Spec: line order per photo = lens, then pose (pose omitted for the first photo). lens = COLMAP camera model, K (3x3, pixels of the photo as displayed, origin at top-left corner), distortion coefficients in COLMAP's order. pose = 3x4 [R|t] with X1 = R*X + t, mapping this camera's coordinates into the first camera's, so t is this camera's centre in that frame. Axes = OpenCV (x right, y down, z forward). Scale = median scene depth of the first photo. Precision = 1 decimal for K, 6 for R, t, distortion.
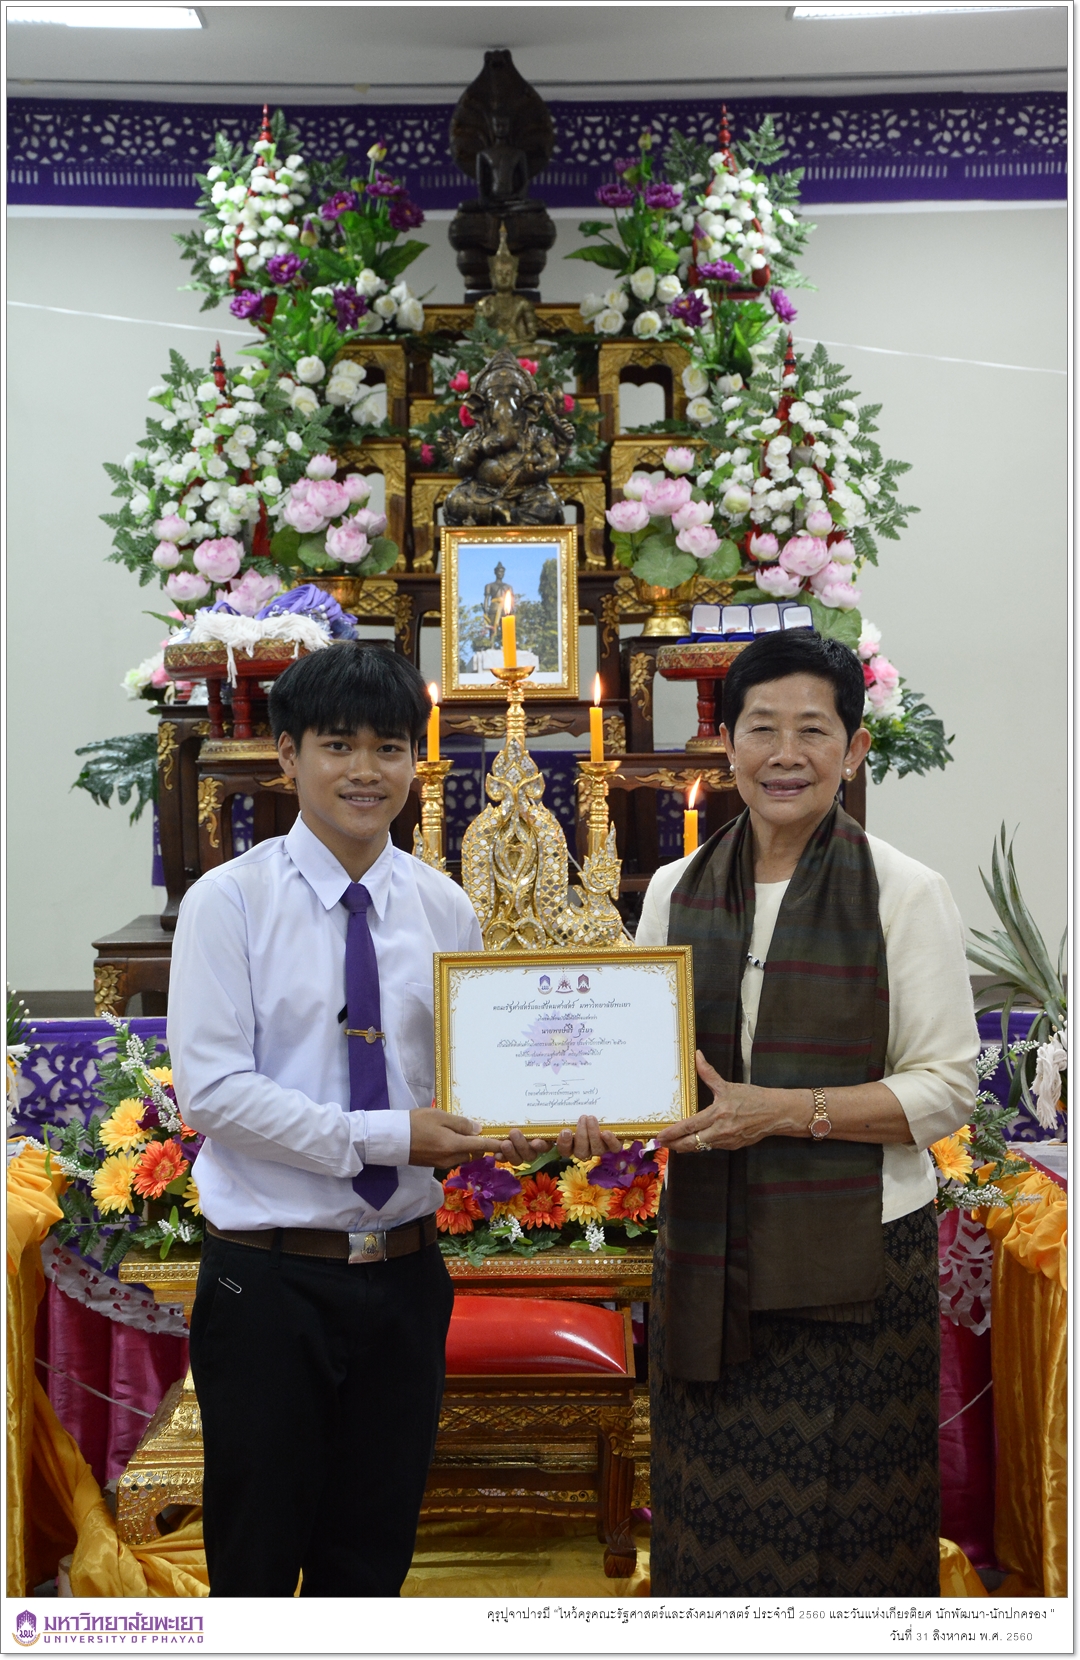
lens RADIAL K [[3162.7, 0, 546.7], [0, 3162.7, 825.3], [0, 0, 1]] dist [0.343735, 1.150716]
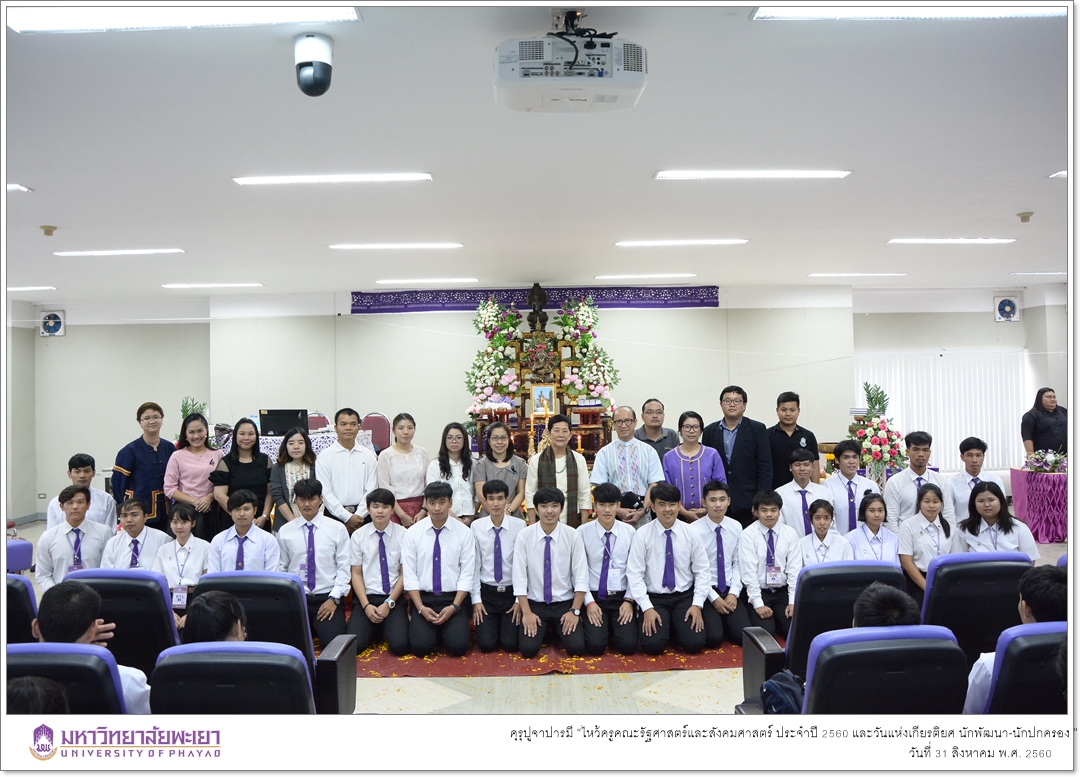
lens RADIAL K [[871.7, 0, 540.0], [0, 871.7, 388.5], [0, 0, 1]] dist [-0.001216, -0.000056]
pose [[0.999897, -0.008903, 0.011271, -0.032657], [0.009302, 0.999315, -0.035809, -0.033977], [-0.010945, 0.035910, 0.999295, -0.427446]]
